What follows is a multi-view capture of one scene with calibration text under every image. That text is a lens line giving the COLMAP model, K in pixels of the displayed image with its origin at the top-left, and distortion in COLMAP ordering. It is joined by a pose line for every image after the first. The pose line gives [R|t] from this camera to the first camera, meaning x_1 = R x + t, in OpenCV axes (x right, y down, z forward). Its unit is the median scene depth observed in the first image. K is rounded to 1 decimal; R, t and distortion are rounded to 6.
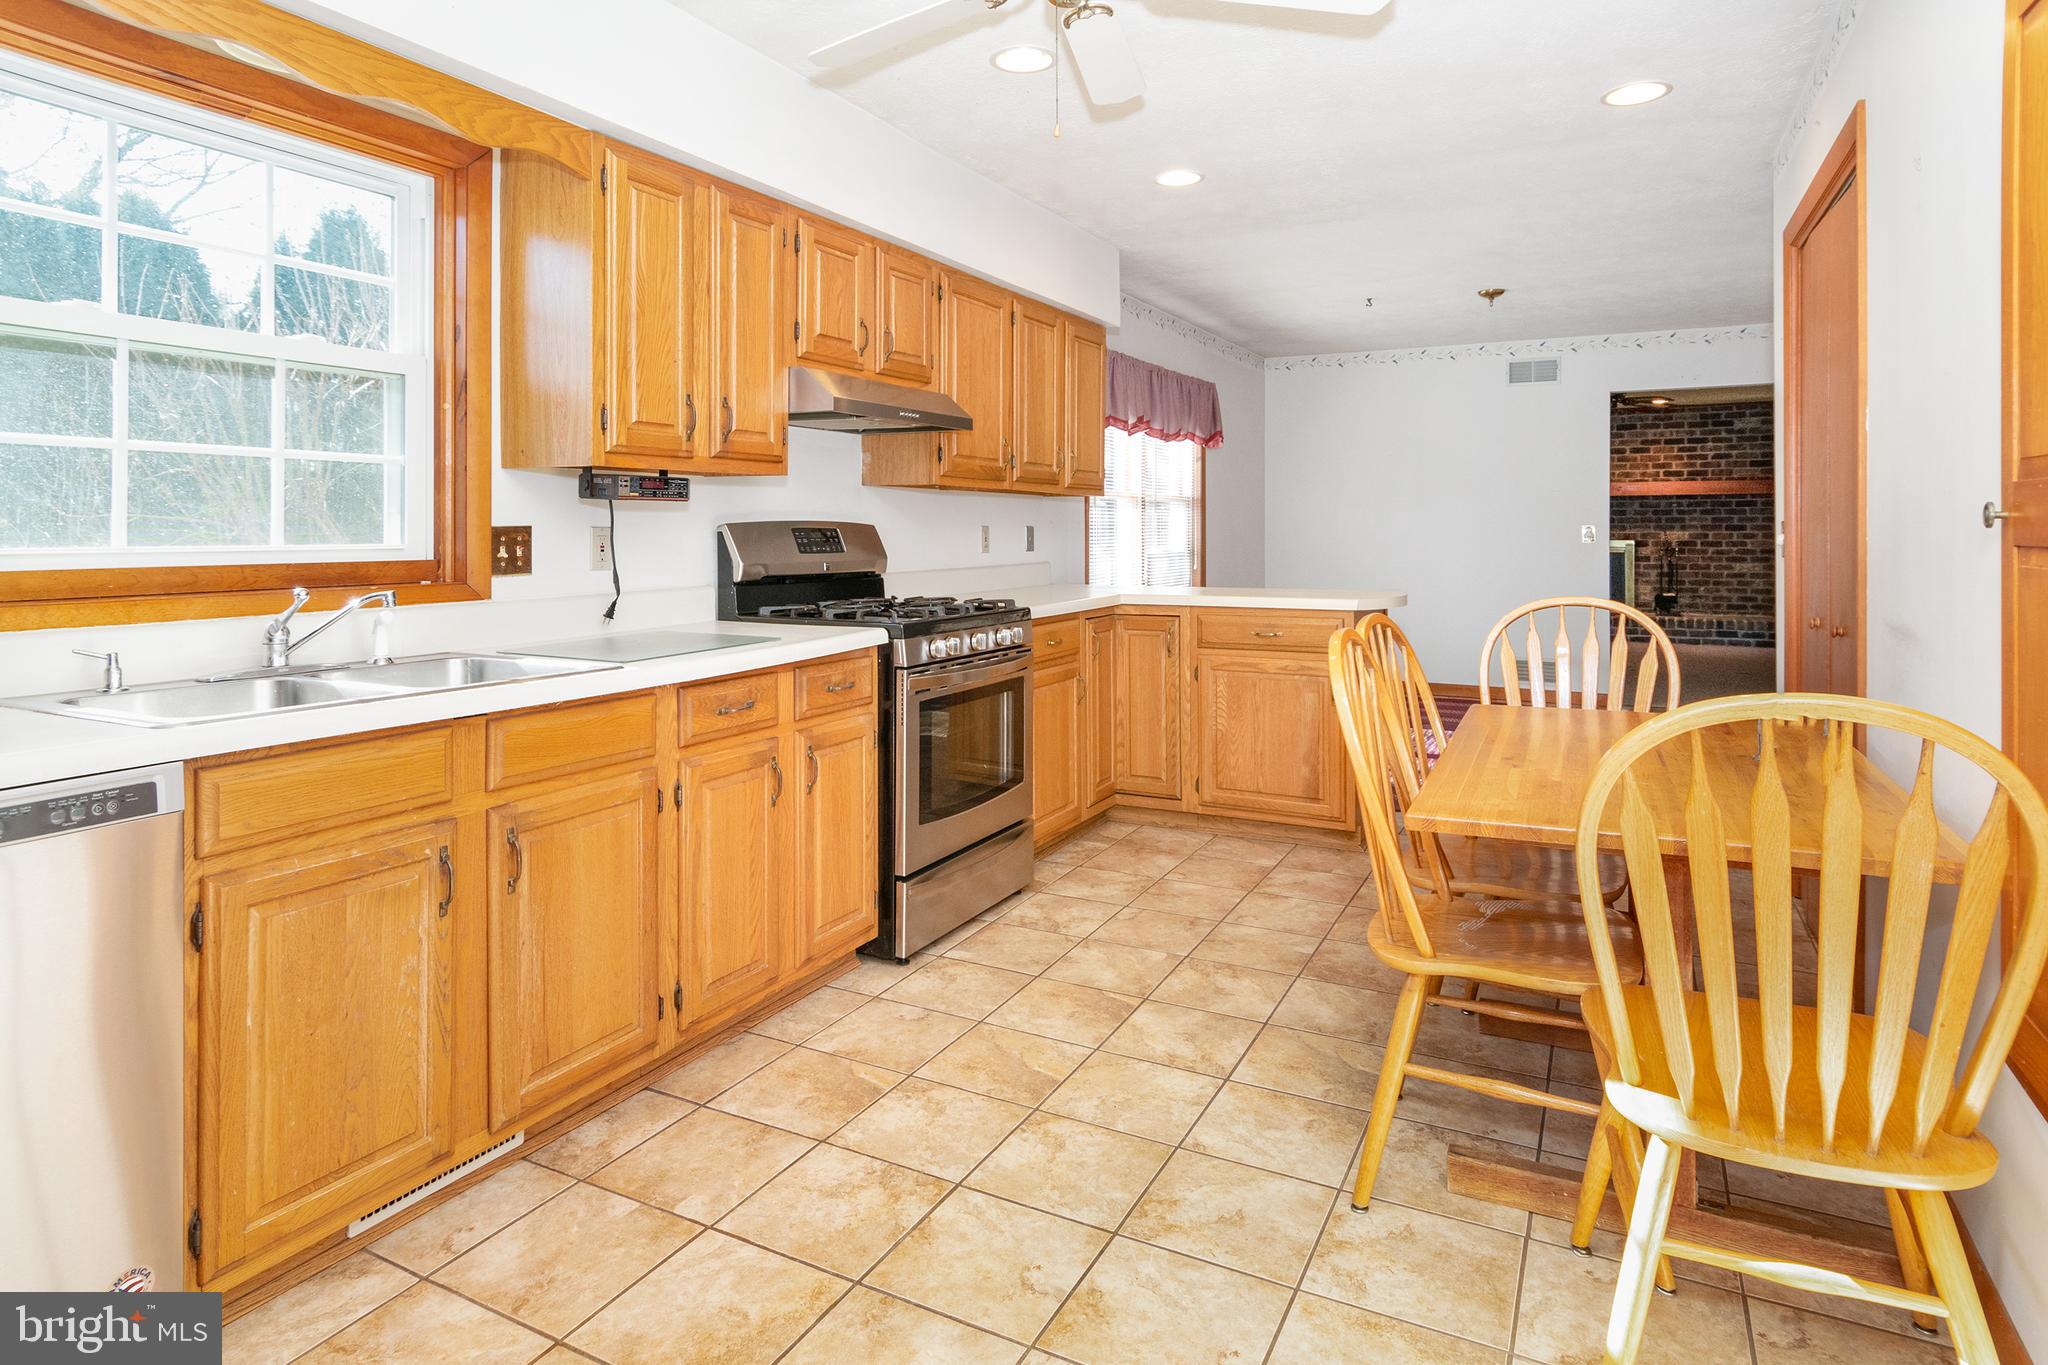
lens RADIAL K [[1122.8, 0, 1038.2], [0, 1122.8, 521.3], [0, 0, 1]] dist [-0.000210, -0.000504]
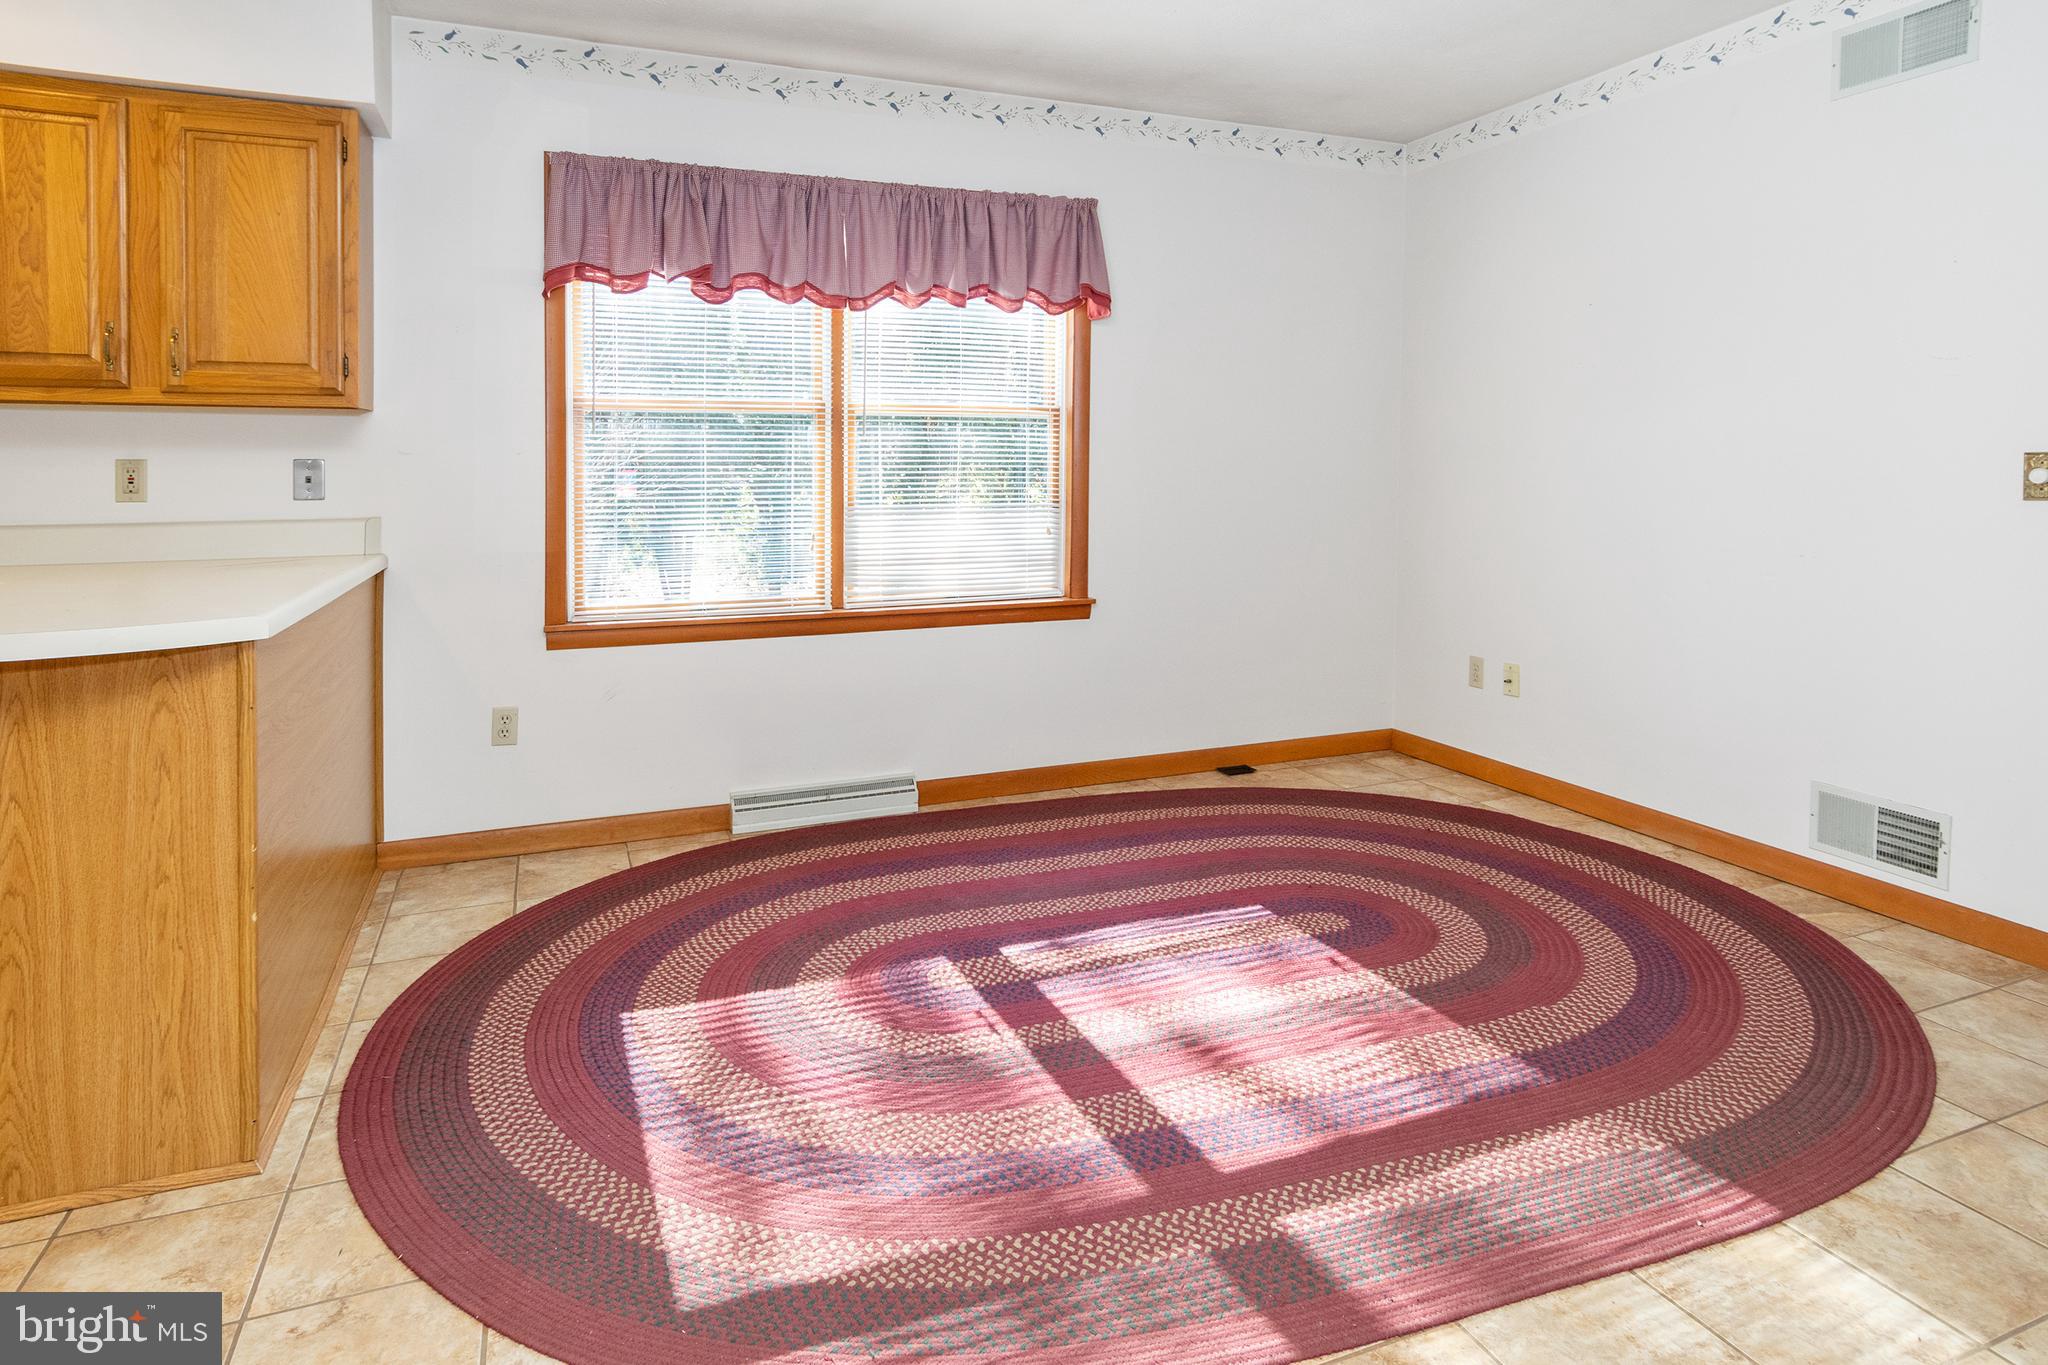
lens RADIAL K [[1148.8, 0, 1029.3], [0, 1148.8, 487.0], [0, 0, 1]] dist [0.003989, -0.001268]
pose [[0.764661, 0.010358, -0.644350, 0.315405], [0.005624, 0.999725, 0.022745, 0.002696], [0.644409, -0.021016, 0.764392, 0.346683]]
